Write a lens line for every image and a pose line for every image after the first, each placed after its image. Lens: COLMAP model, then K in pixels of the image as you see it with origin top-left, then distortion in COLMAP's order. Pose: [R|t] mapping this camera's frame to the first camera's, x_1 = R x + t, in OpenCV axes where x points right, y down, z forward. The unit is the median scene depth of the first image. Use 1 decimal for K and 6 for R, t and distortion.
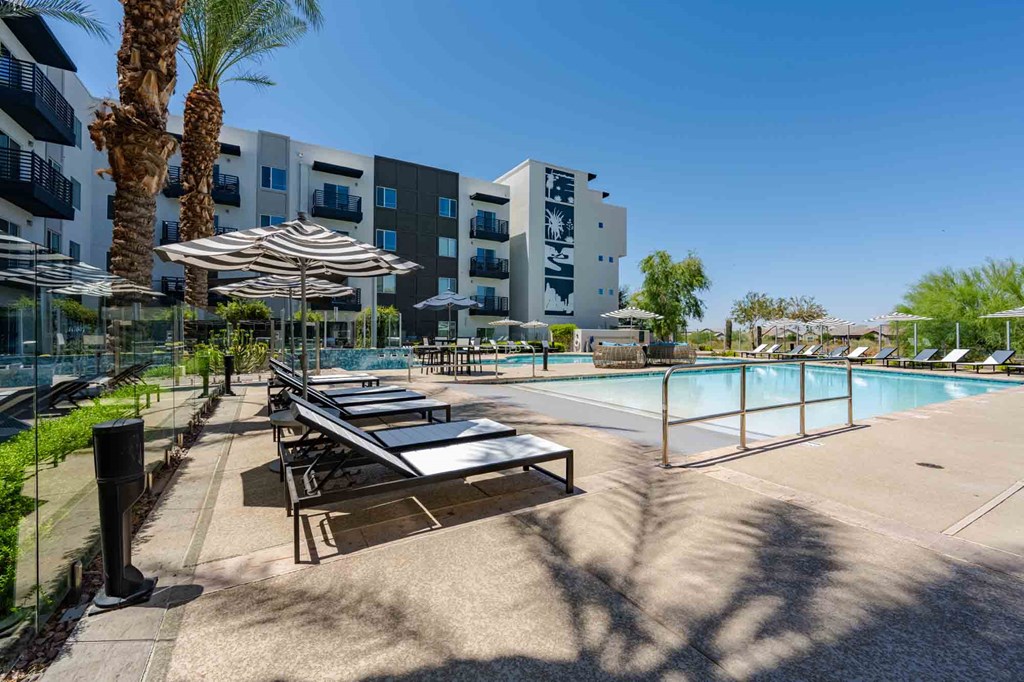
lens RADIAL K [[415.7, 0, 506.9], [0, 415.7, 337.5], [0, 0, 1]] dist [-0.003425, -0.001039]
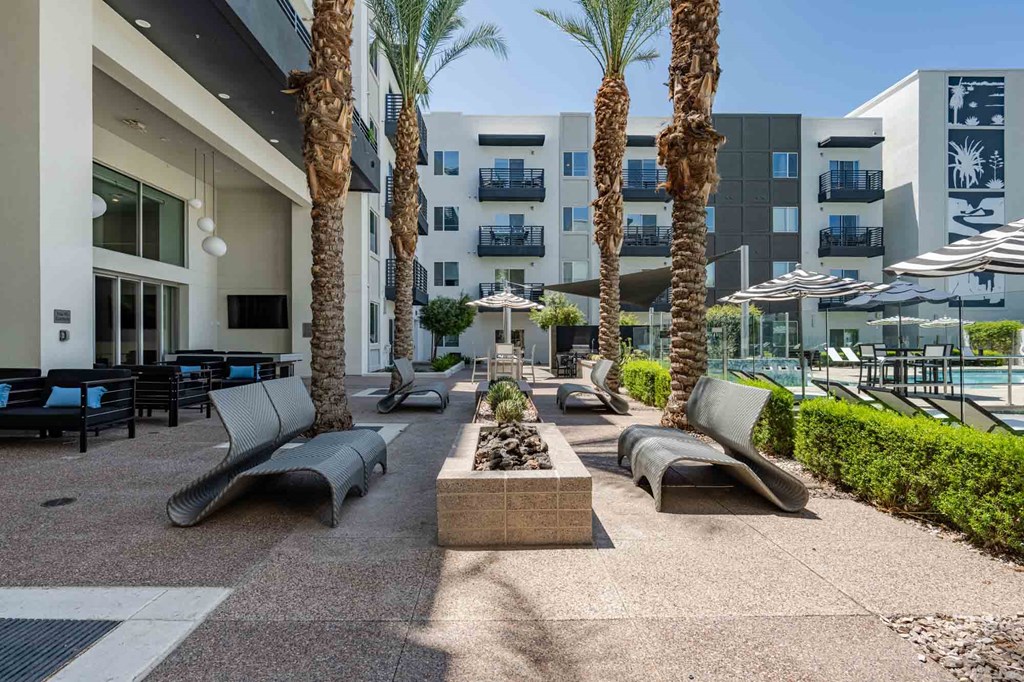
lens RADIAL K [[539.2, 0, 528.8], [0, 539.2, 342.7], [0, 0, 1]] dist [0.003467, -0.000153]
pose [[0.880314, -0.007472, -0.474334, -0.089083], [0.007117, 0.999971, -0.002542, -0.002265], [0.474339, -0.001138, 0.880342, -0.043386]]
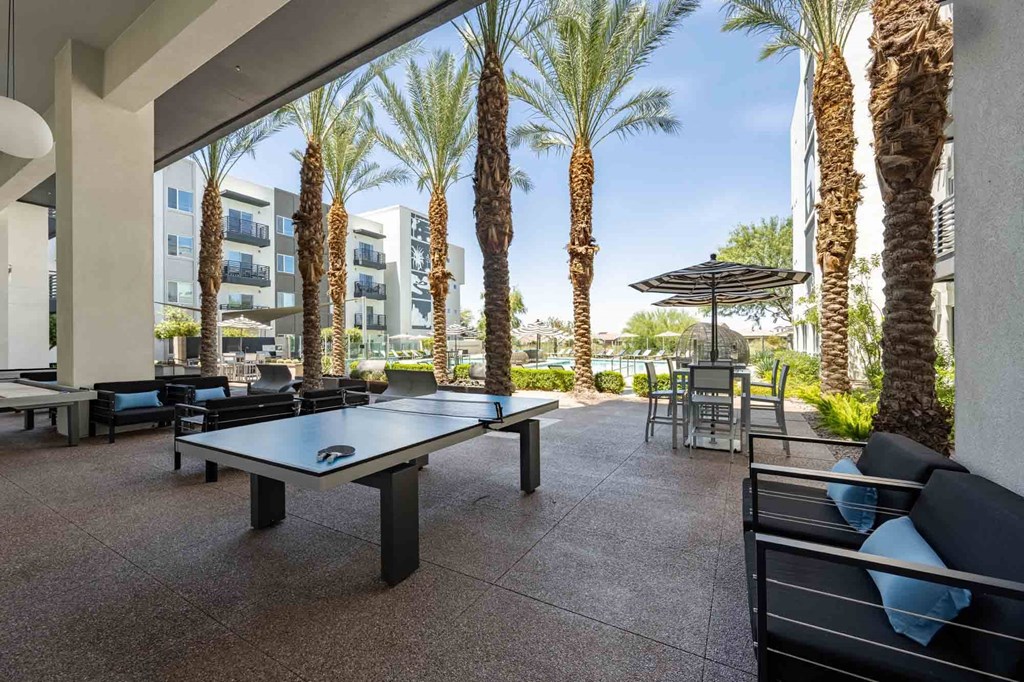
lens RADIAL K [[415.7, 0, 507.3], [0, 415.7, 339.8], [0, 0, 1]] dist [-0.003425, -0.001039]
pose [[0.868207, -0.010742, 0.496087, -0.300166], [0.015412, 0.999867, -0.005323, -0.011582], [-0.495964, 0.012267, 0.868257, -0.252425]]
